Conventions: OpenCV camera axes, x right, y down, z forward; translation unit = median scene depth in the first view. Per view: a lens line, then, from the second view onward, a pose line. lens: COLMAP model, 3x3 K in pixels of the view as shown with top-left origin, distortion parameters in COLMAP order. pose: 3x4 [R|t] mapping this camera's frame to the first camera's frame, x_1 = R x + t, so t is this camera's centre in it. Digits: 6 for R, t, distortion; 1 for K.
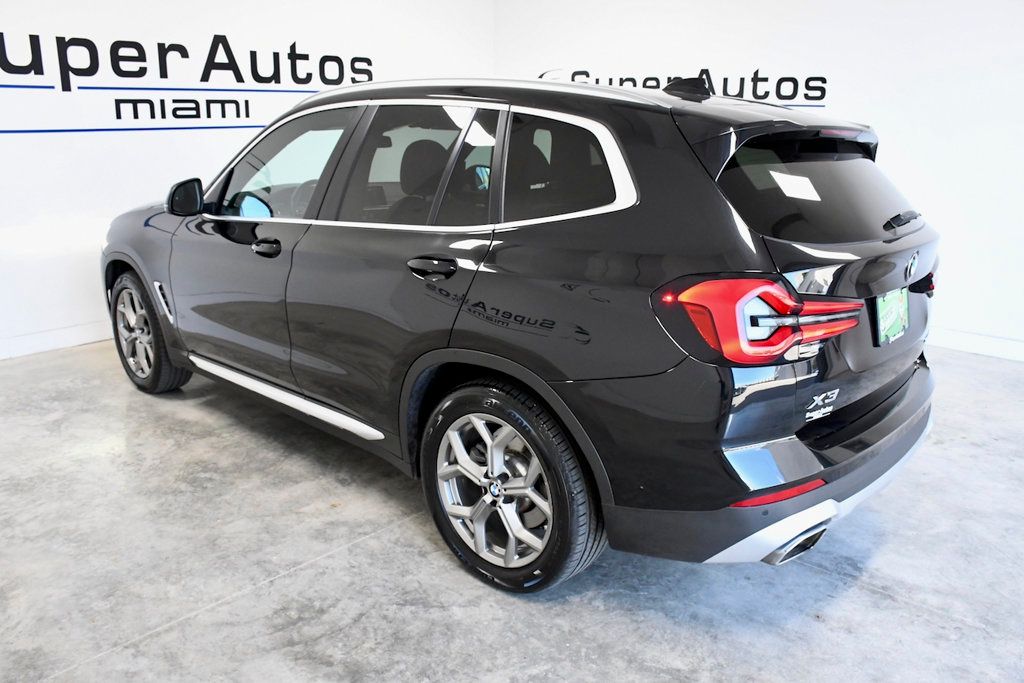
lens RADIAL K [[798.7, 0, 512.2], [0, 798.7, 343.6], [0, 0, 1]] dist [-0.105735, 0.016938]
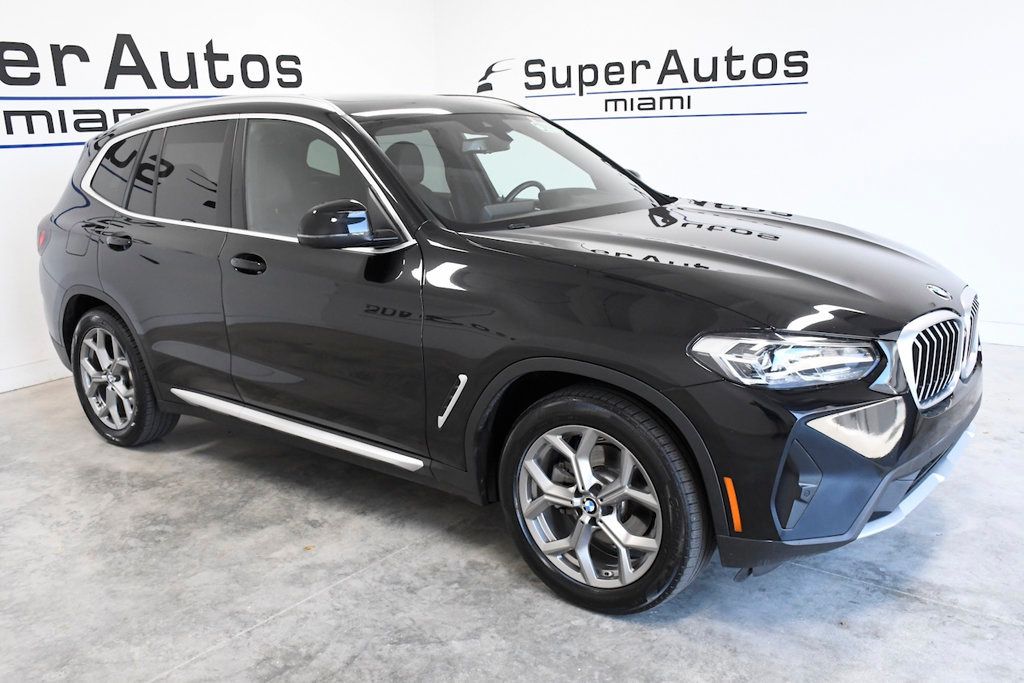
lens RADIAL K [[931.1, 0, 515.8], [0, 931.1, 343.7], [0, 0, 1]] dist [-0.028830, 0.000000]
pose [[0.996424, -0.062077, 0.057315, -0.038275], [0.064079, 0.997373, -0.033789, 0.025309], [-0.055067, 0.037340, 0.997784, -0.098542]]
